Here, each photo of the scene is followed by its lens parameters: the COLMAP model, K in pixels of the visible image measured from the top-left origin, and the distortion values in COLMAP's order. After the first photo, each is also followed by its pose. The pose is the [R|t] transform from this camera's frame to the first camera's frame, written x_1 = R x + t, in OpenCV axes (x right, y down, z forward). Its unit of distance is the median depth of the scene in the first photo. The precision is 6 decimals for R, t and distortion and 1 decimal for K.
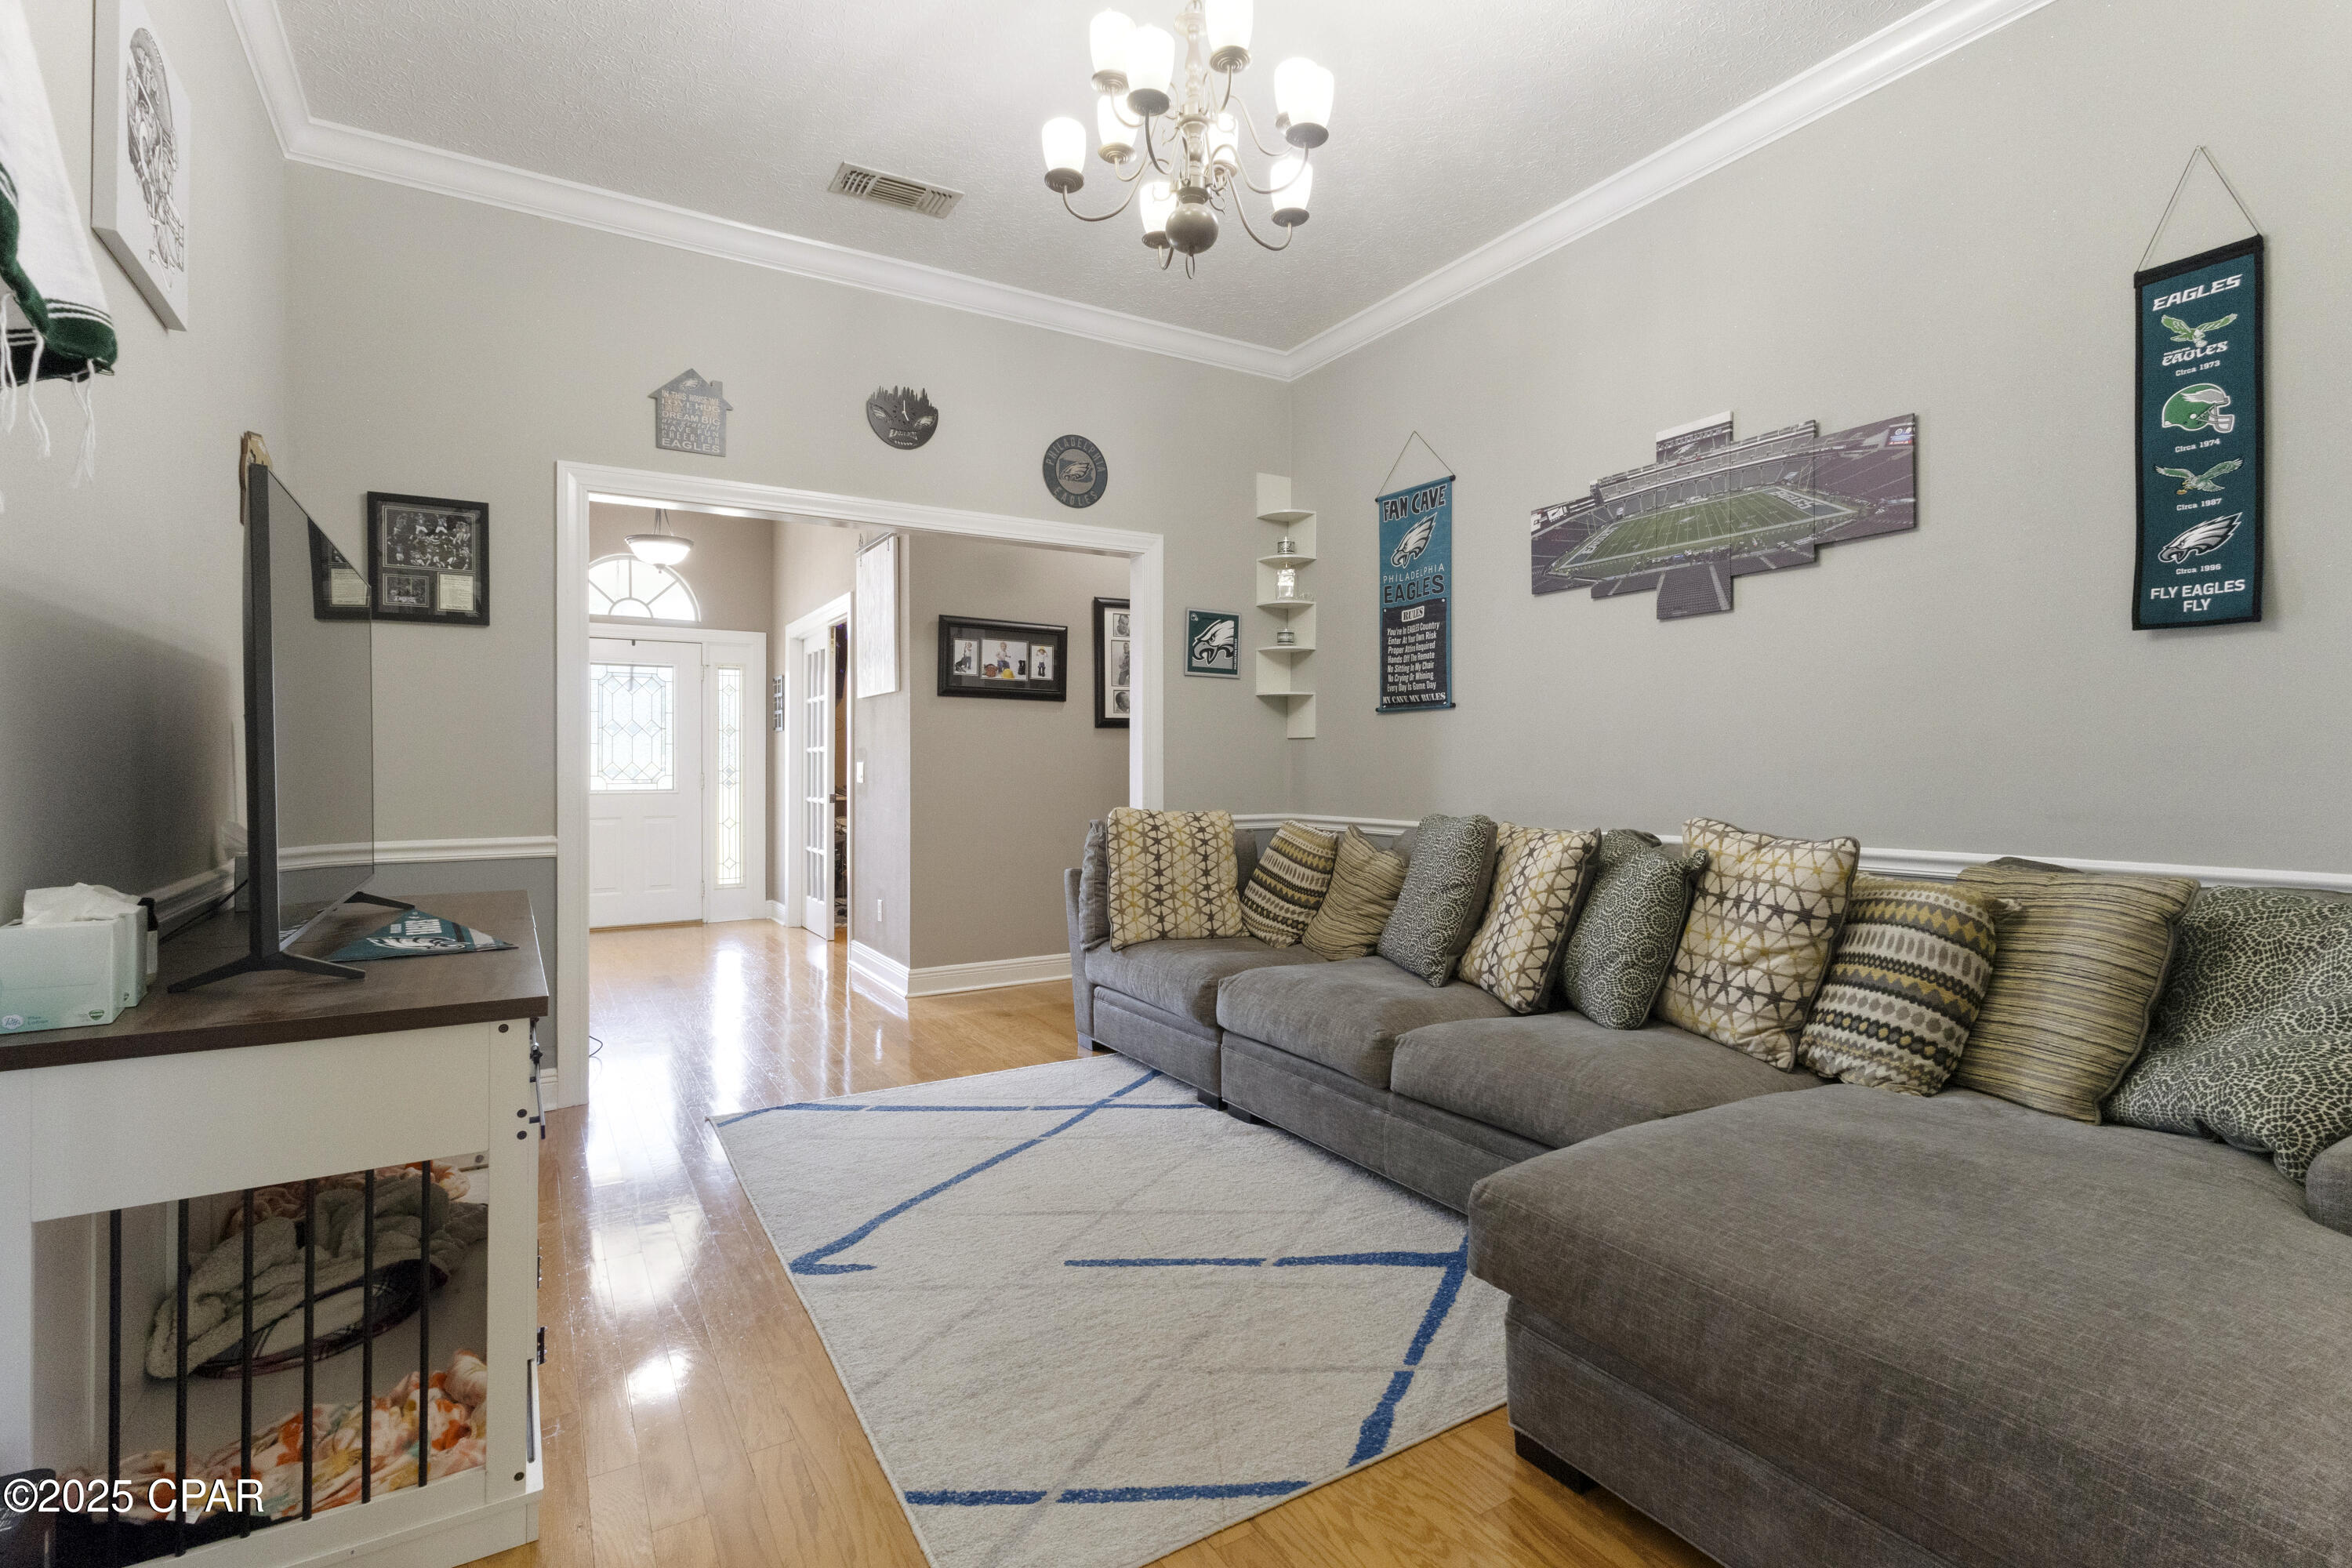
lens RADIAL K [[1092.8, 0, 1185.5], [0, 1092.8, 763.0], [0, 0, 1]] dist [-0.001438, 0.001790]
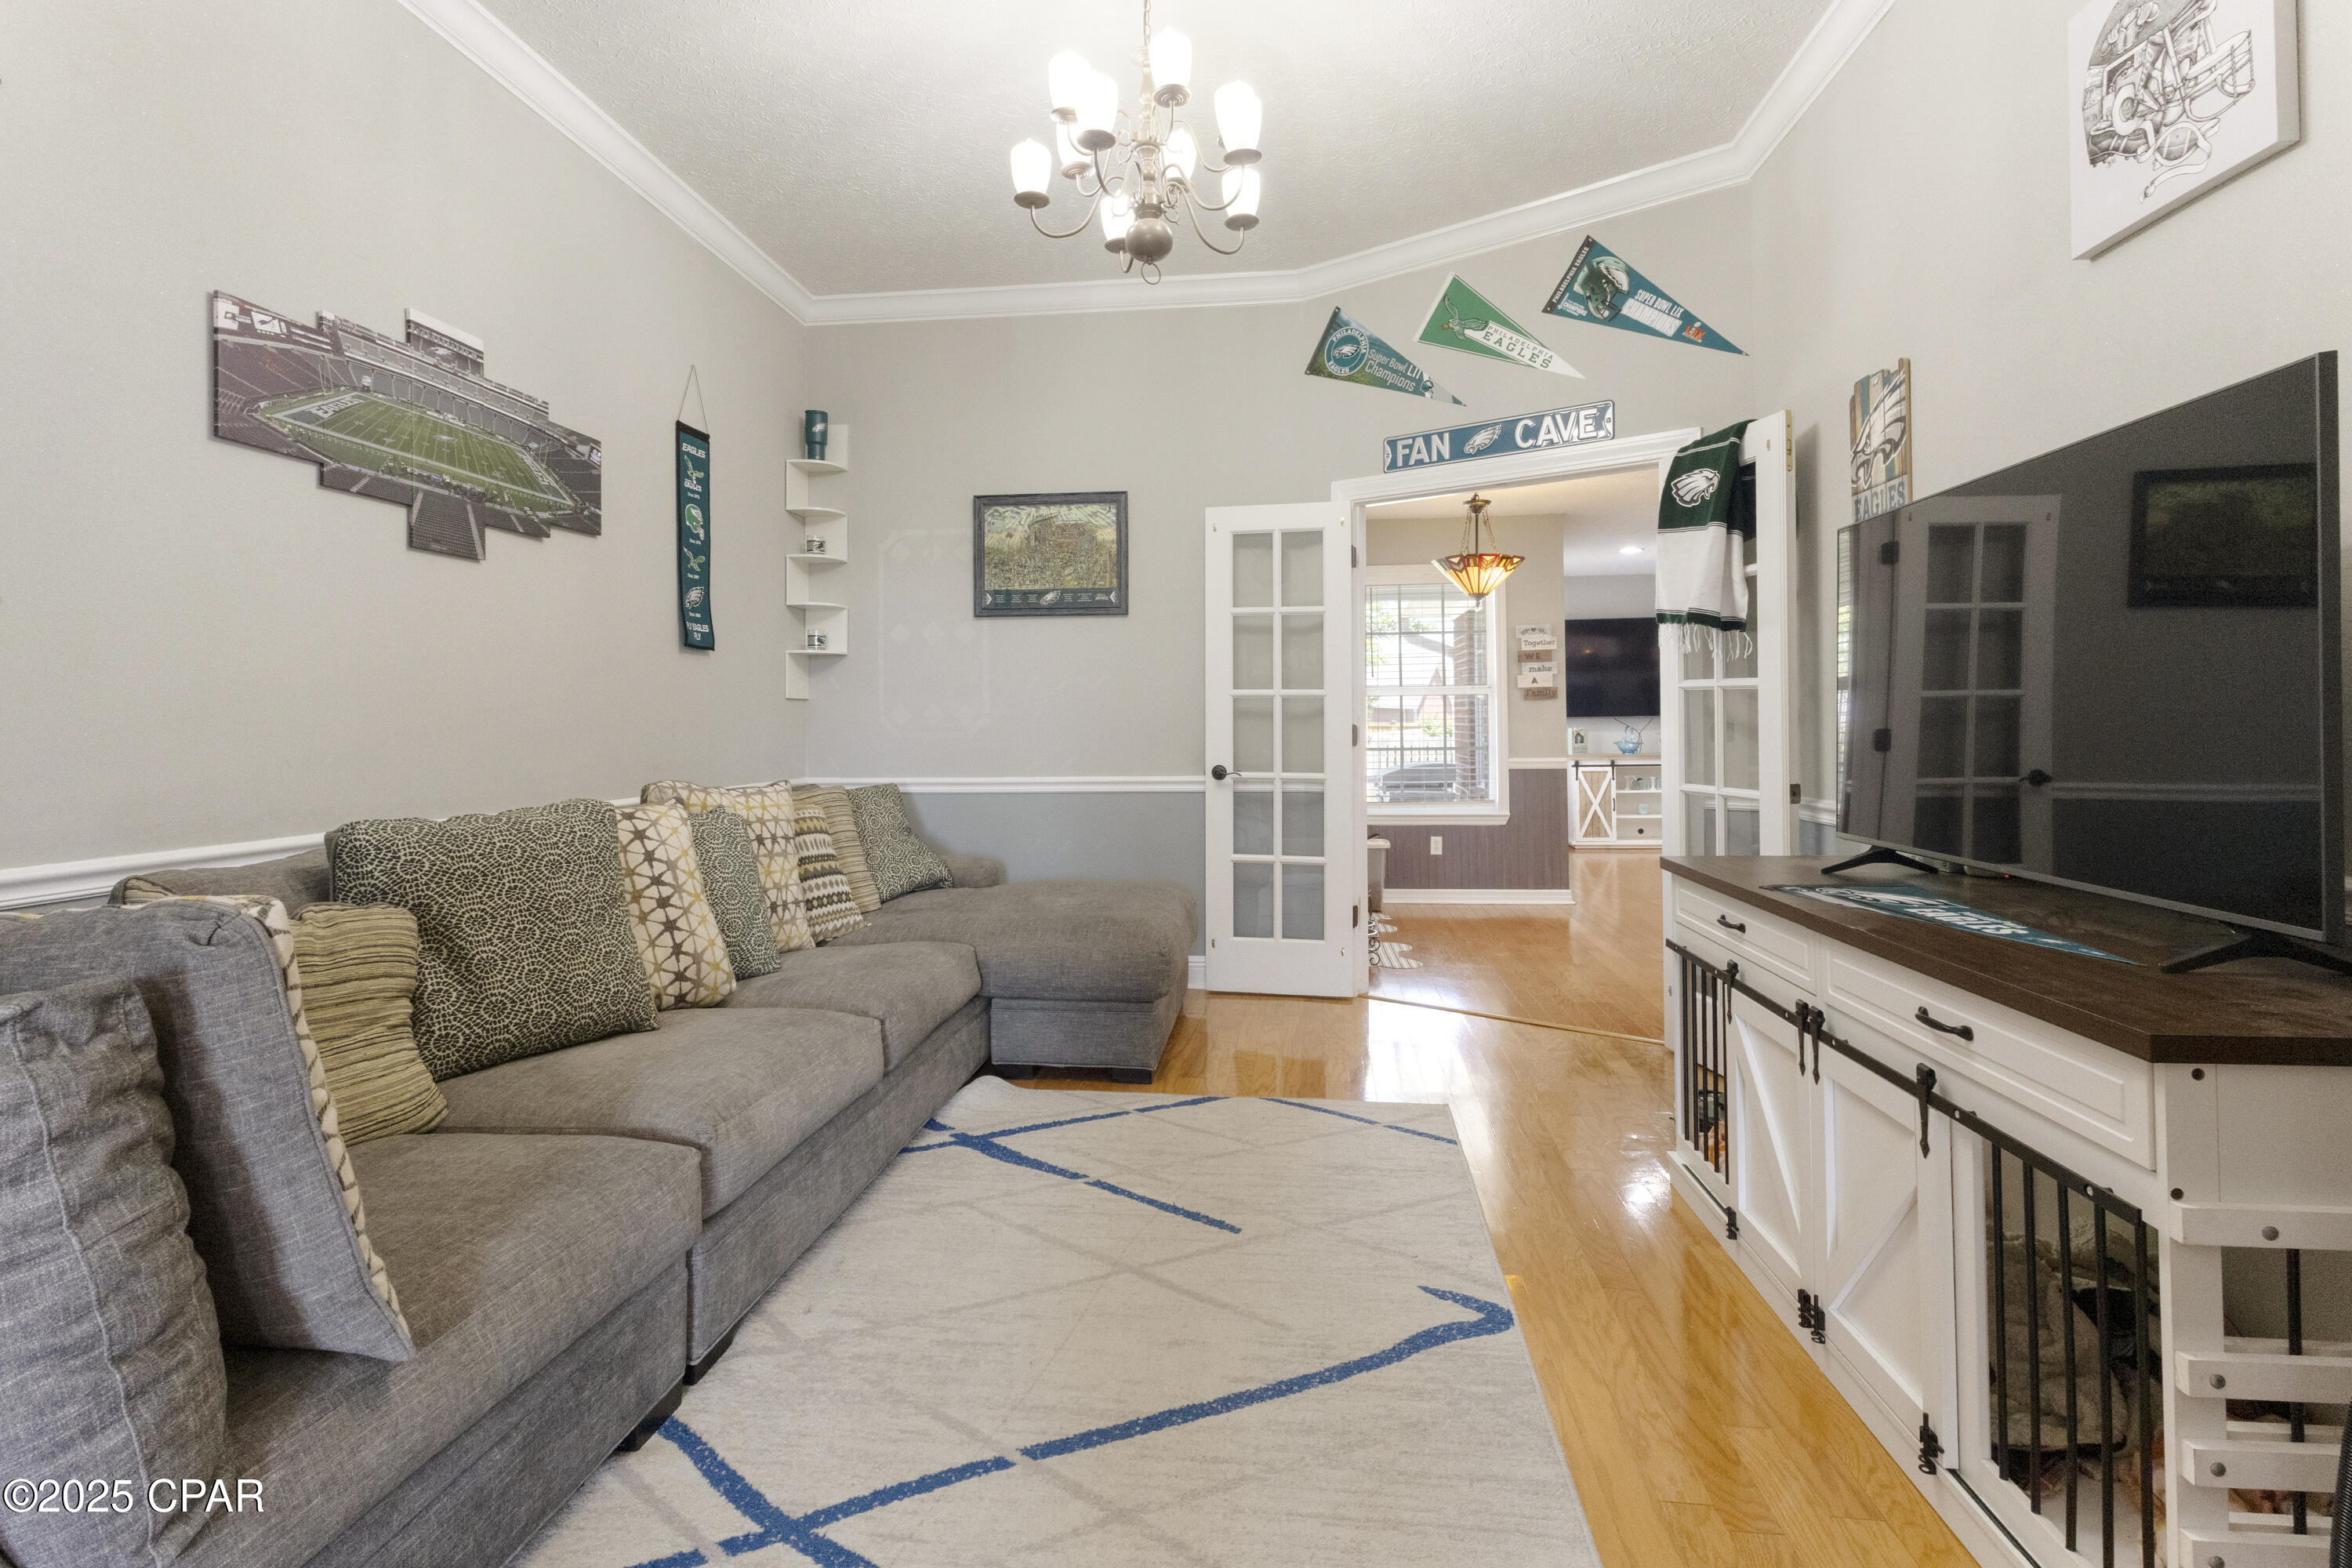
lens RADIAL K [[1092.8, 0, 1184.4], [0, 1092.8, 715.6], [0, 0, 1]] dist [-0.001438, 0.001790]
pose [[-0.785818, 0.016582, 0.618236, -0.589654], [0.010824, 0.999856, -0.013061, 0.006897], [-0.618363, -0.003572, -0.785884, 1.554246]]
